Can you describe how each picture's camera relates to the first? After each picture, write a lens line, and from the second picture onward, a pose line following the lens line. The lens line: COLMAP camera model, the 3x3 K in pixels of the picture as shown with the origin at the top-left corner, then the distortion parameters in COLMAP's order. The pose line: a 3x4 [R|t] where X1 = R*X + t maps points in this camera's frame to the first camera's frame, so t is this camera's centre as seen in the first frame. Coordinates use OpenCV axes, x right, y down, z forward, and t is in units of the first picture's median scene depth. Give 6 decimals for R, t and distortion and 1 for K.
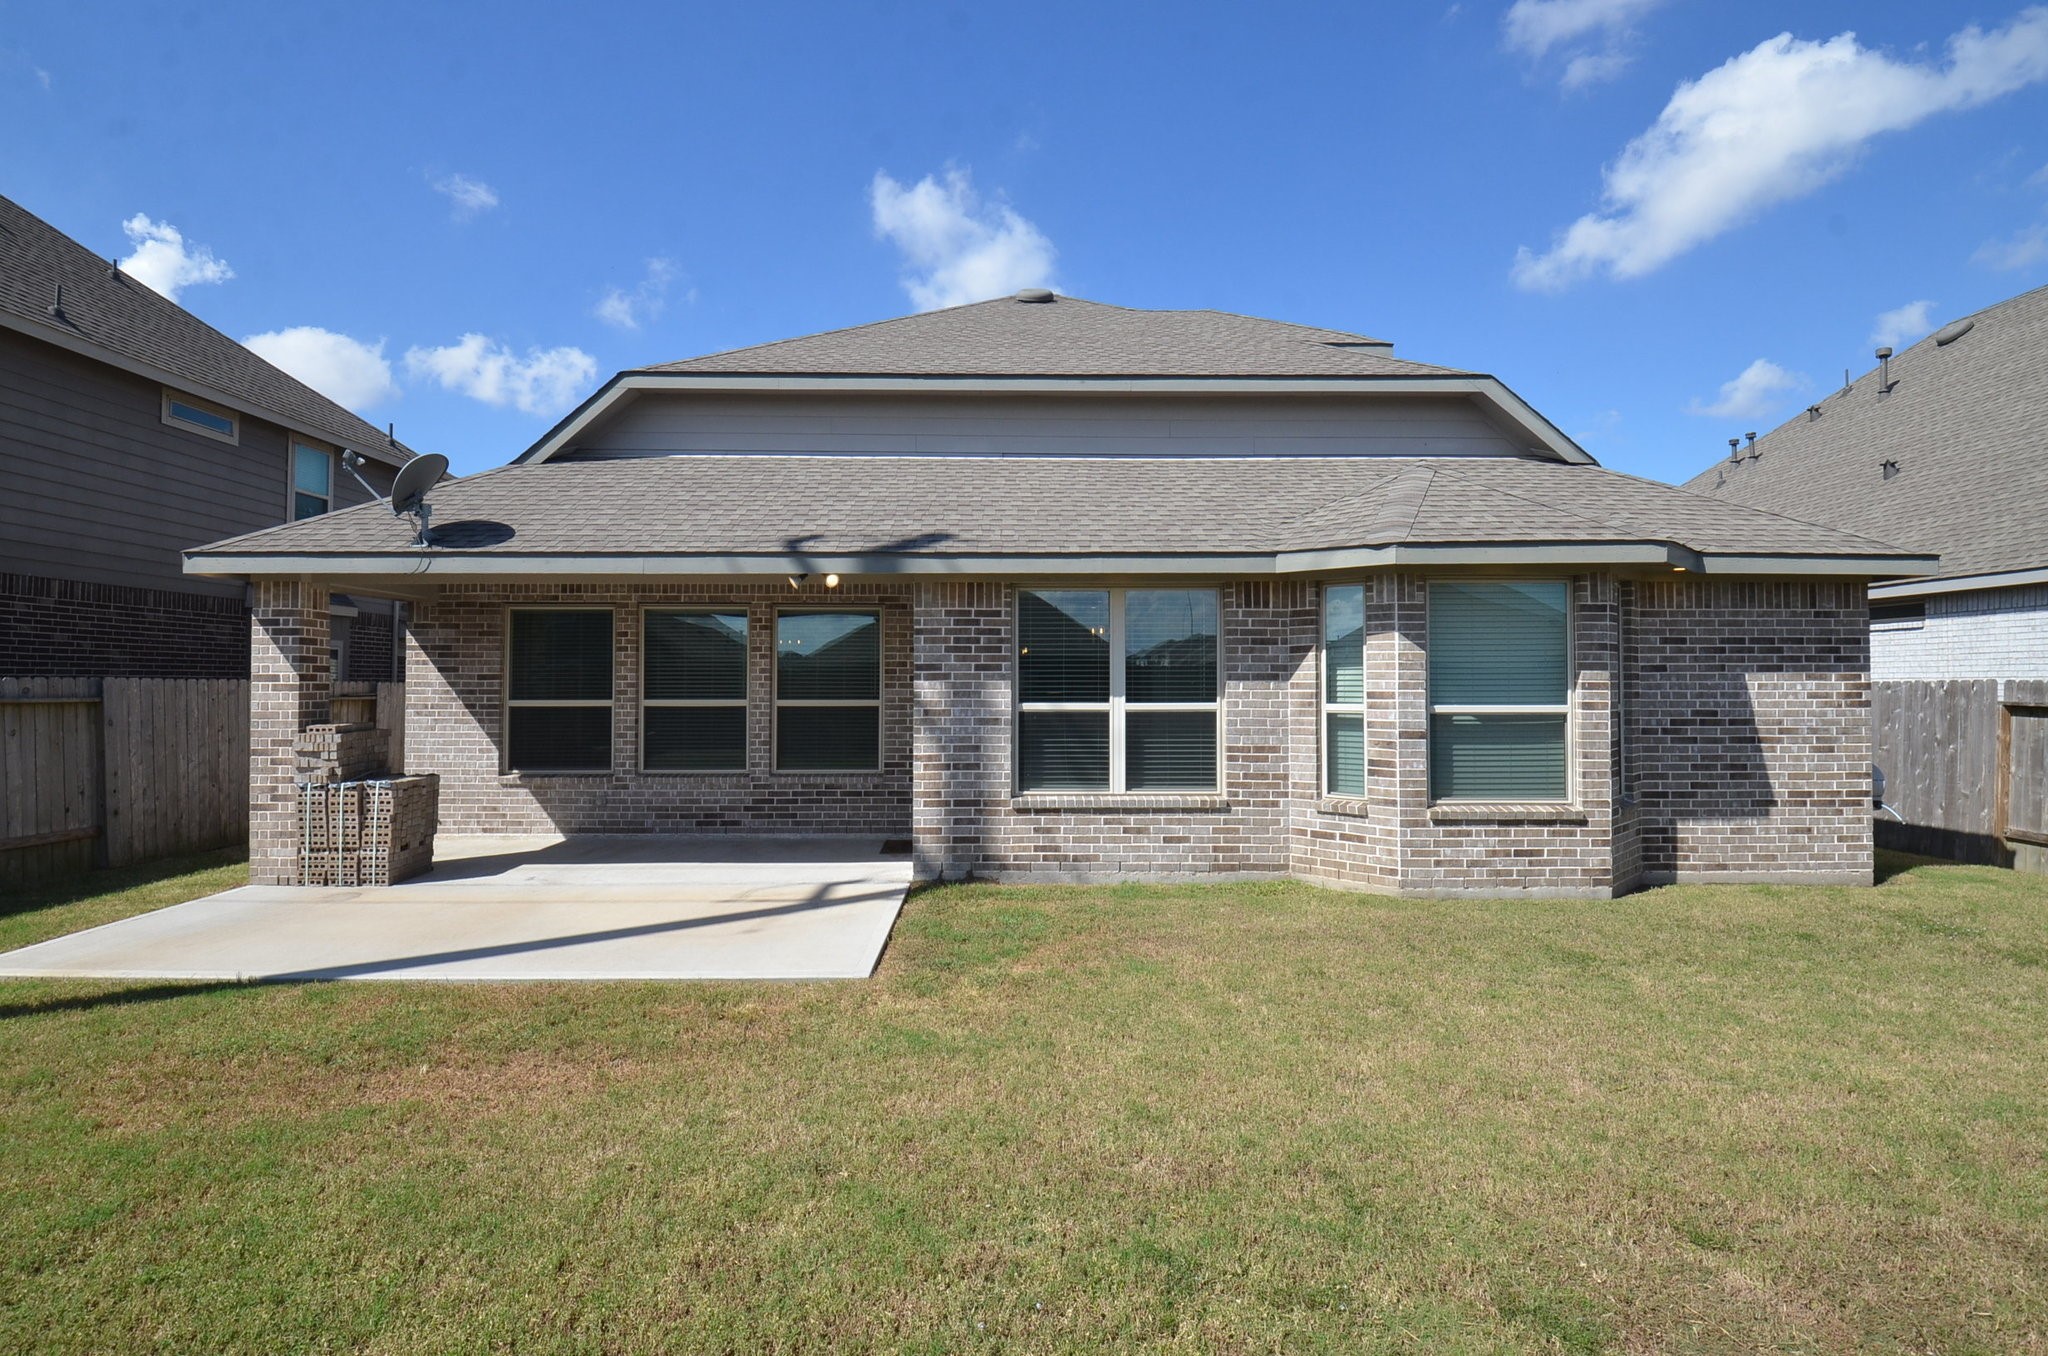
lens RADIAL K [[1020.7, 0, 1025.1], [0, 1020.7, 679.0], [0, 0, 1]] dist [0.004509, 0.000271]
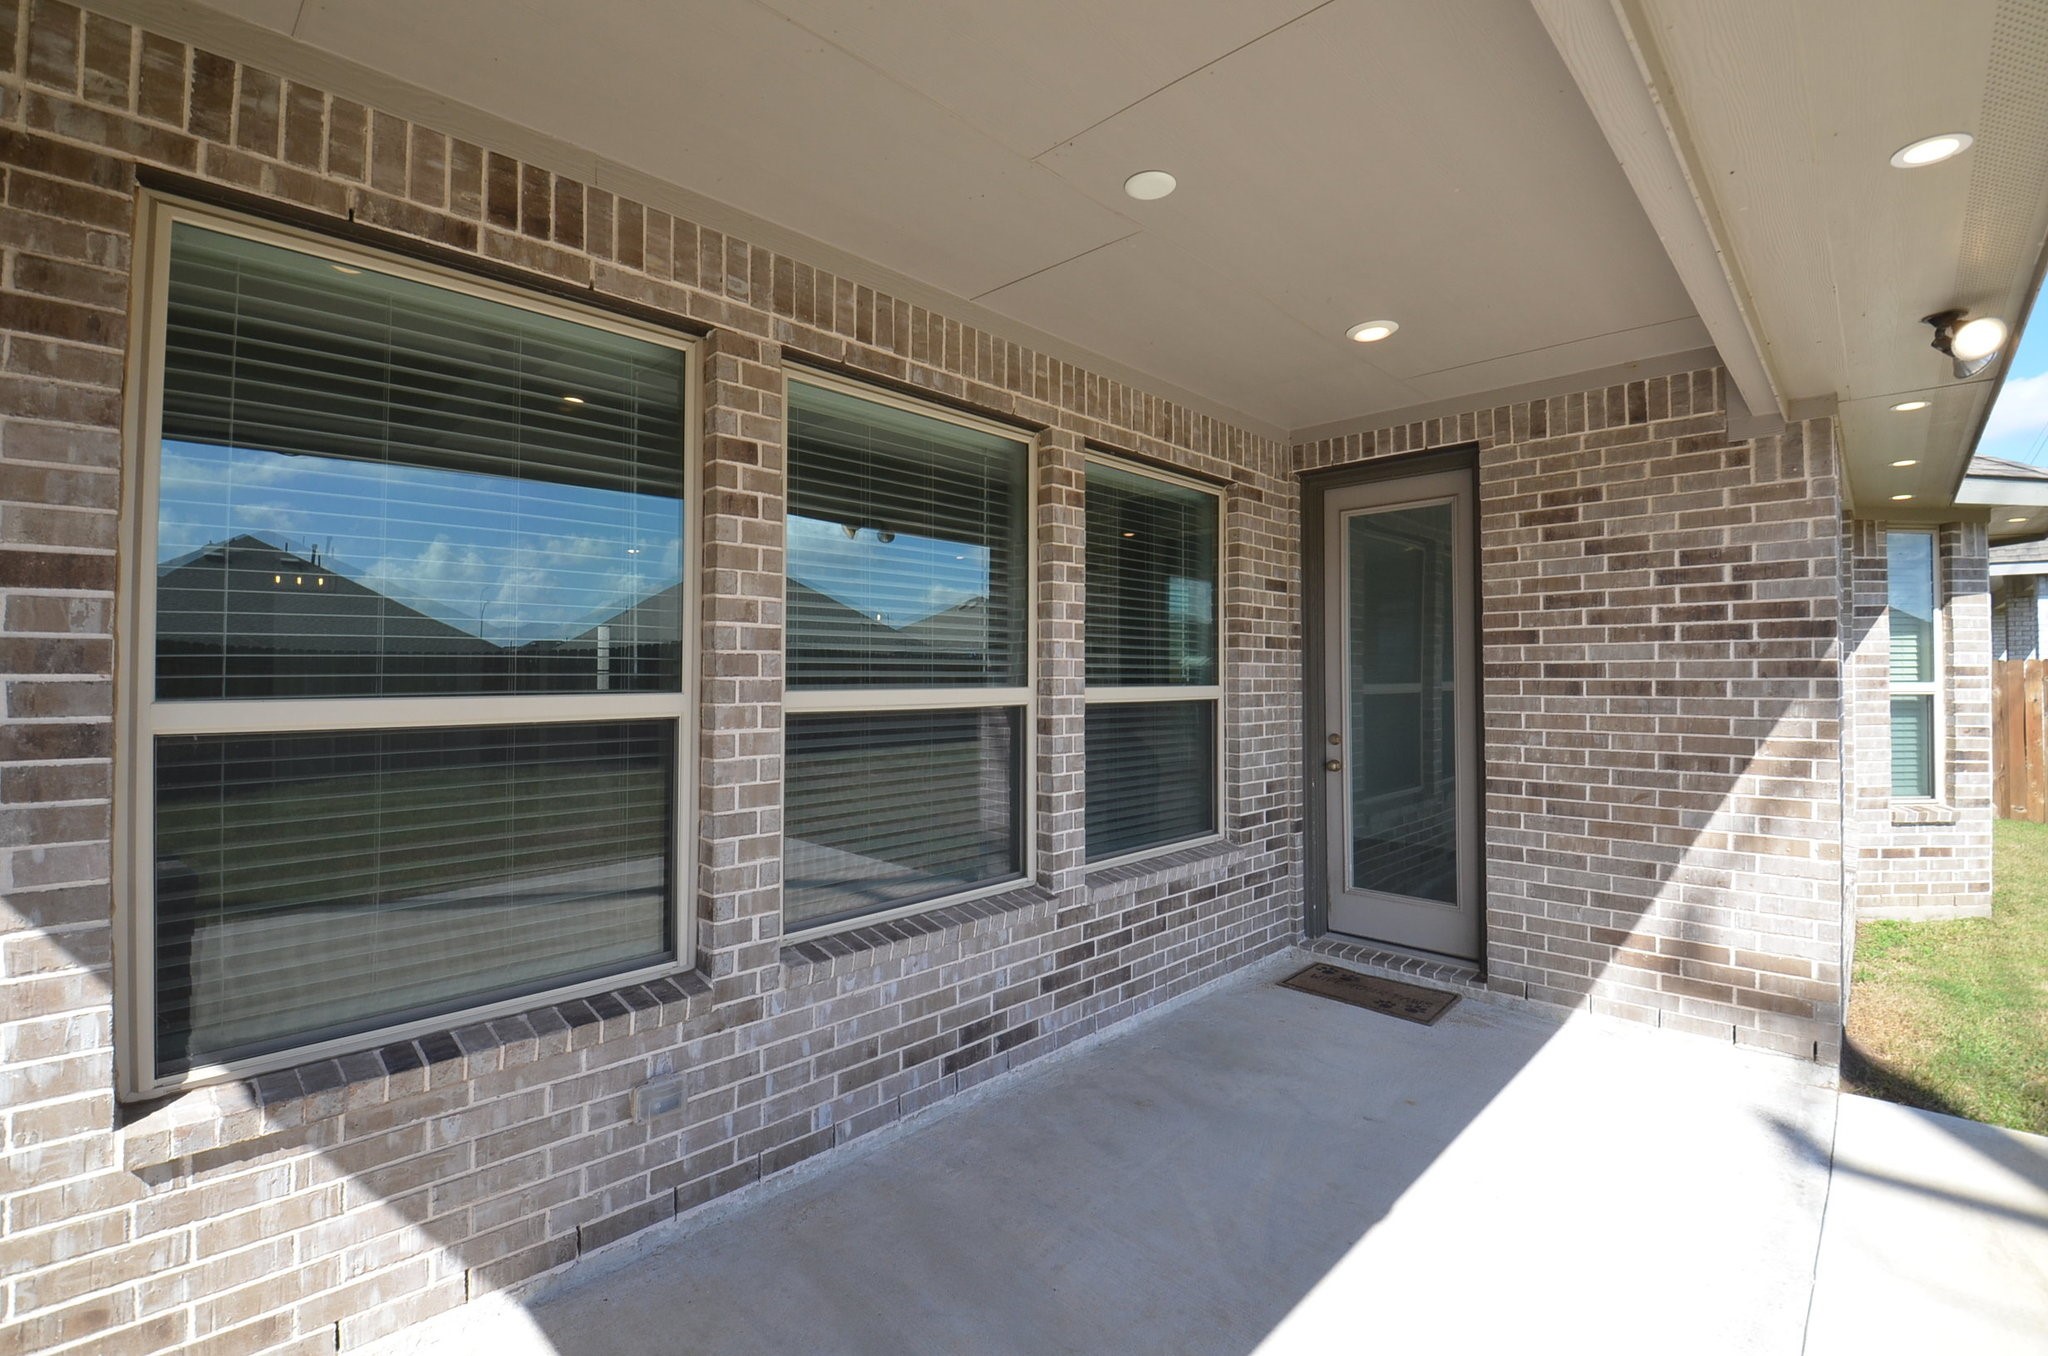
lens RADIAL K [[908.0, 0, 1027.2], [0, 908.0, 669.1], [0, 0, 1]] dist [-0.008696, -0.008144]
pose [[0.706006, 0.005573, 0.708184, -0.510608], [-0.003362, 0.999984, -0.004518, 0.015065], [-0.708198, 0.000809, 0.706013, 0.776866]]
